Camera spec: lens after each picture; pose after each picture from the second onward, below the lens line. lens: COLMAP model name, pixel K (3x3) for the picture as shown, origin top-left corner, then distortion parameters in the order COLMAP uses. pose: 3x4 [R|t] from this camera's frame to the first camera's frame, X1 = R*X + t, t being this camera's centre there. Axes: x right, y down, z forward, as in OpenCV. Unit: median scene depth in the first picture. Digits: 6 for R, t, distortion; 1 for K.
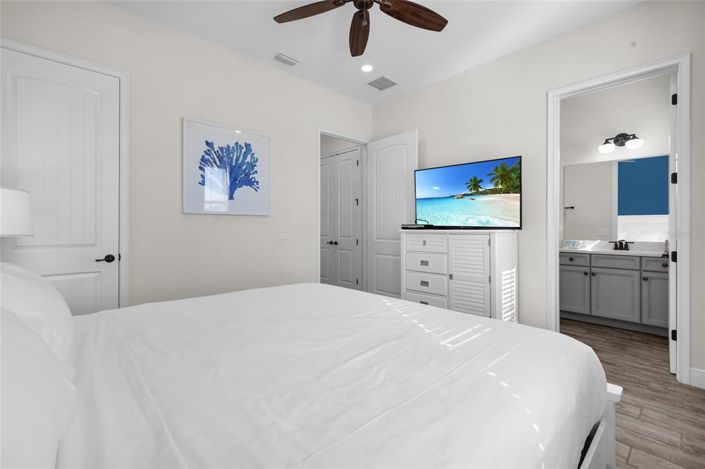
lens RADIAL K [[314.7, 0, 350.4], [0, 314.7, 221.1], [0, 0, 1]] dist [0.003382, 0.000391]
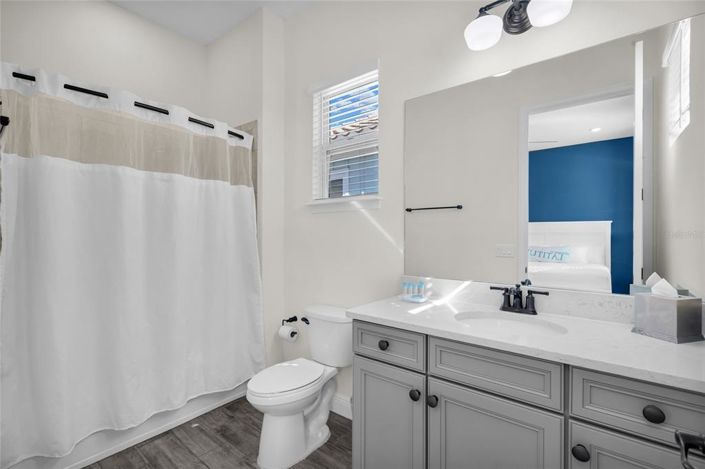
lens RADIAL K [[315.2, 0, 352.5], [0, 315.2, 234.5], [0, 0, 1]] dist [-0.019324, 0.000085]
pose [[0.984504, -0.001492, 0.175355, 0.624810], [-0.001633, 0.999842, 0.017678, -0.002484], [-0.175354, -0.017690, 0.984347, 0.696737]]
